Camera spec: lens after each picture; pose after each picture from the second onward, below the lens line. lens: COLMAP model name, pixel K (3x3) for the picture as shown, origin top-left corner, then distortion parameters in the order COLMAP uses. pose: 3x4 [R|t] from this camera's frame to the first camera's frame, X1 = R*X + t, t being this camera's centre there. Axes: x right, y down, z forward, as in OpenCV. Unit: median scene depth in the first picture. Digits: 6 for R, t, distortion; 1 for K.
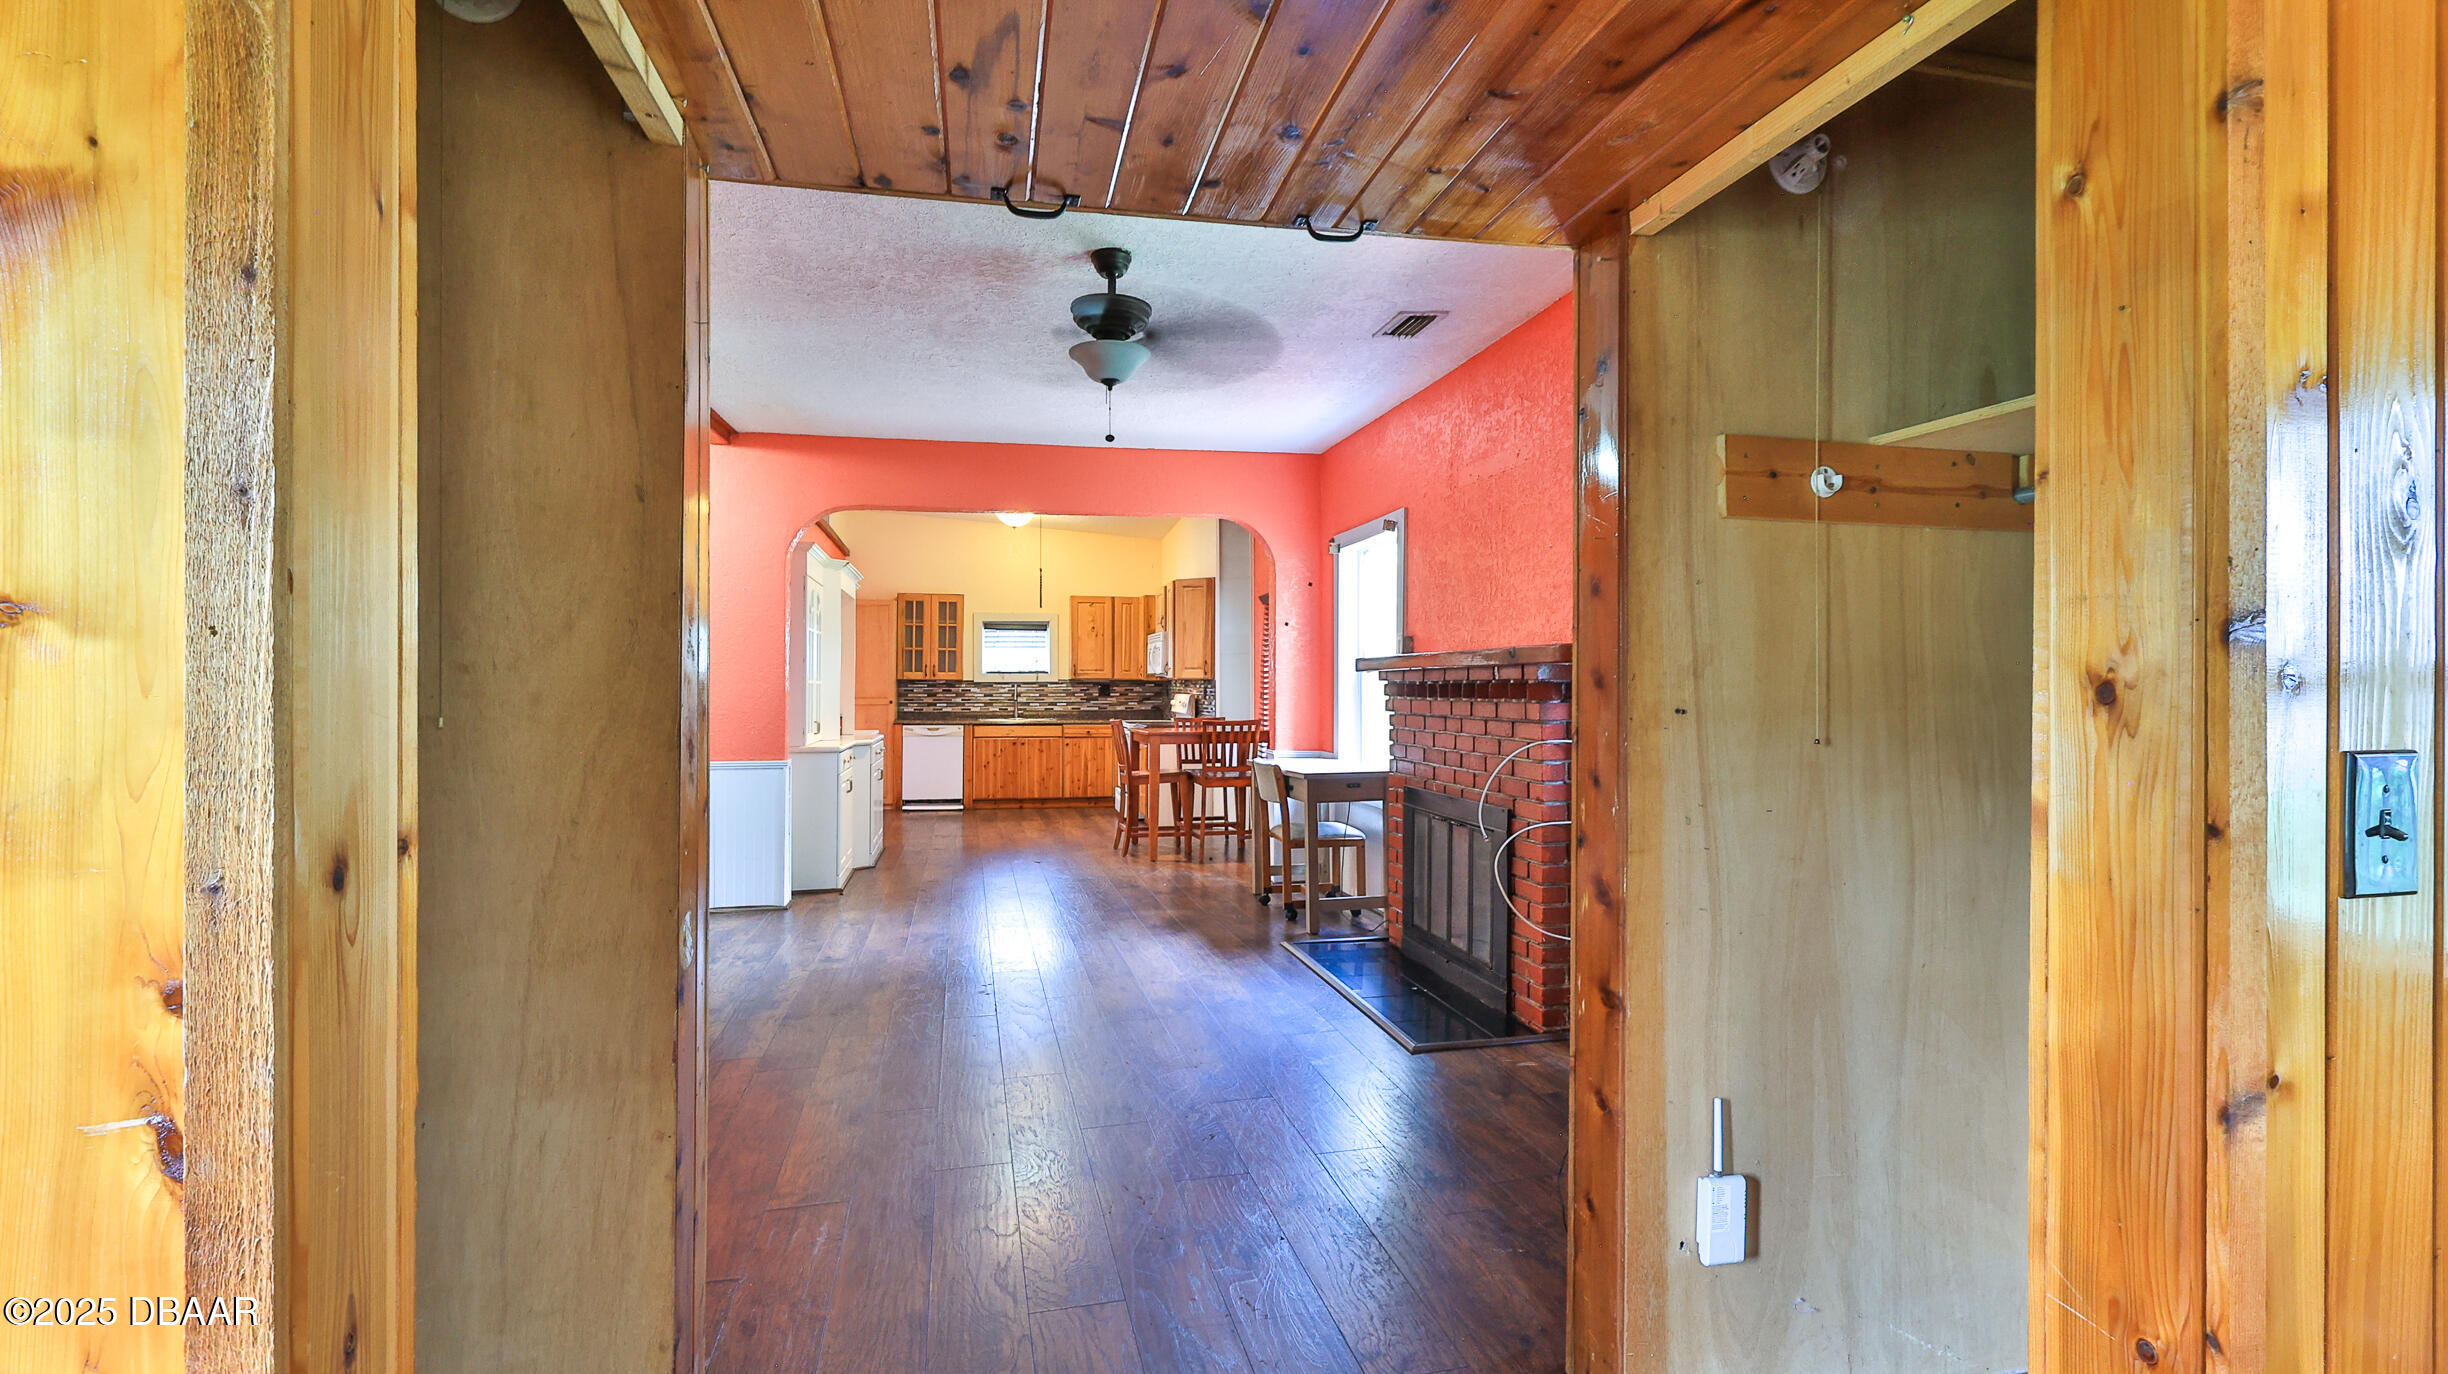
lens RADIAL K [[1084.8, 0, 1215.5], [0, 1084.8, 672.0], [0, 0, 1]] dist [-0.000709, -0.000417]
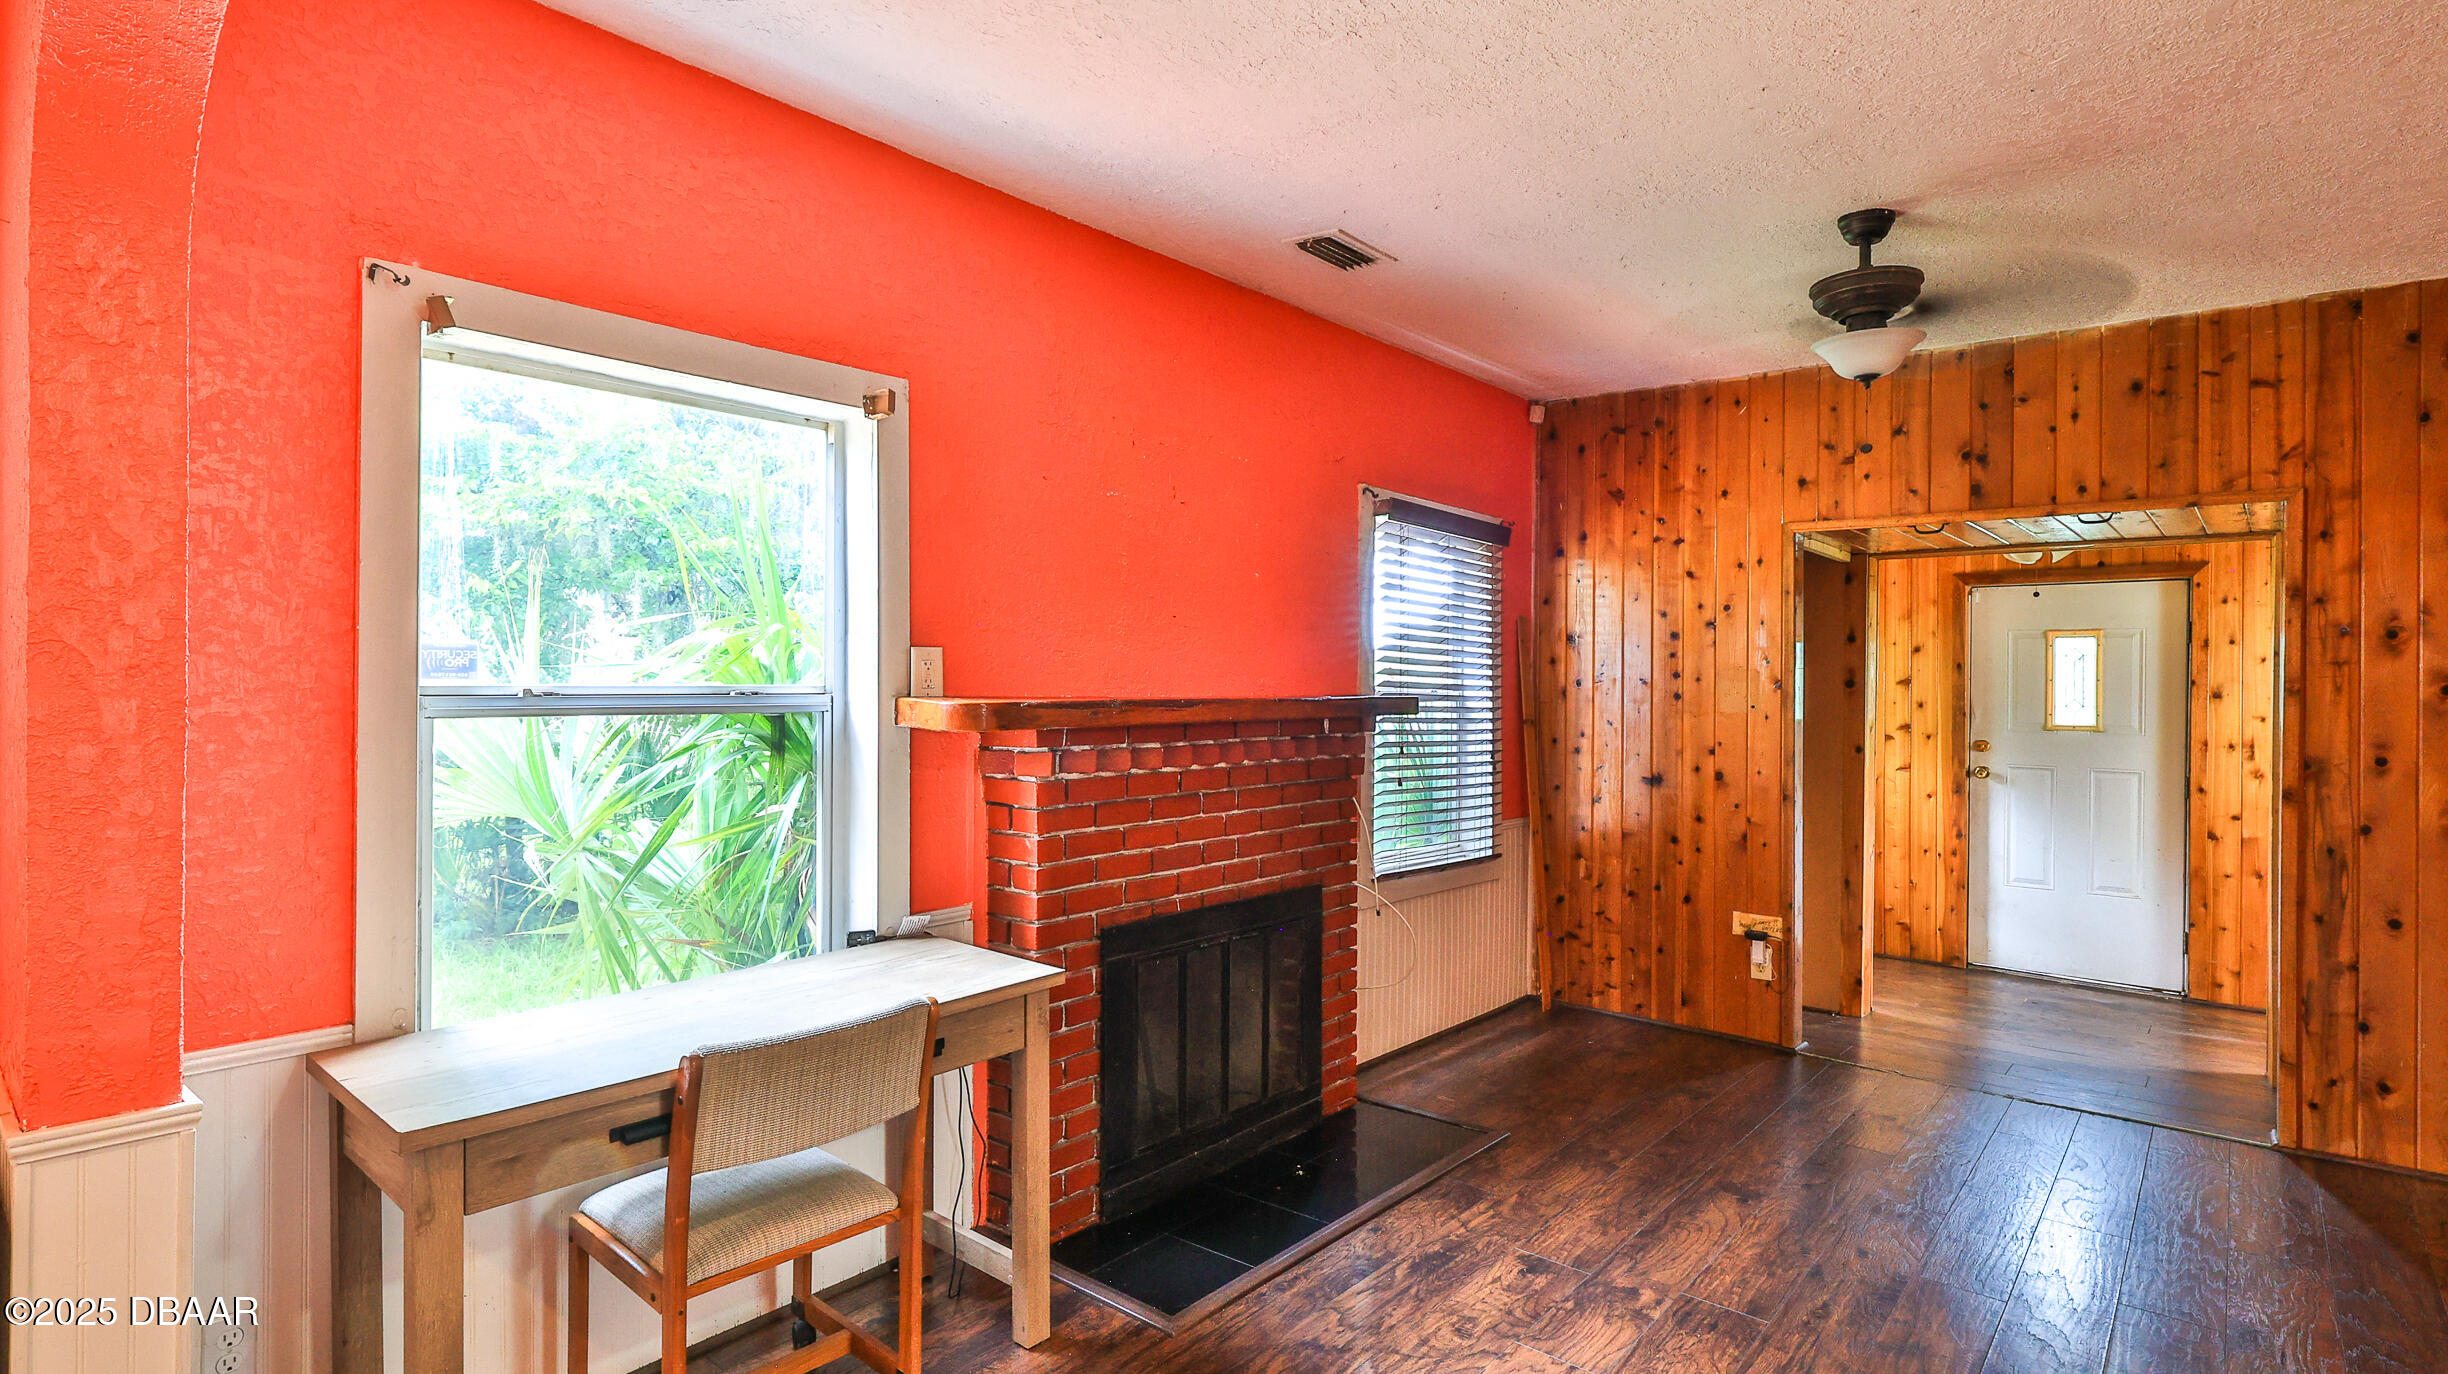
lens RADIAL K [[1216.3, 0, 1216.2], [0, 1216.3, 683.1], [0, 0, 1]] dist [-0.001205, 0.000108]
pose [[-0.601889, -0.008015, 0.798540, -0.445907], [-0.007924, 0.999960, 0.004063, -0.035017], [-0.798541, -0.003882, -0.601928, 1.627972]]
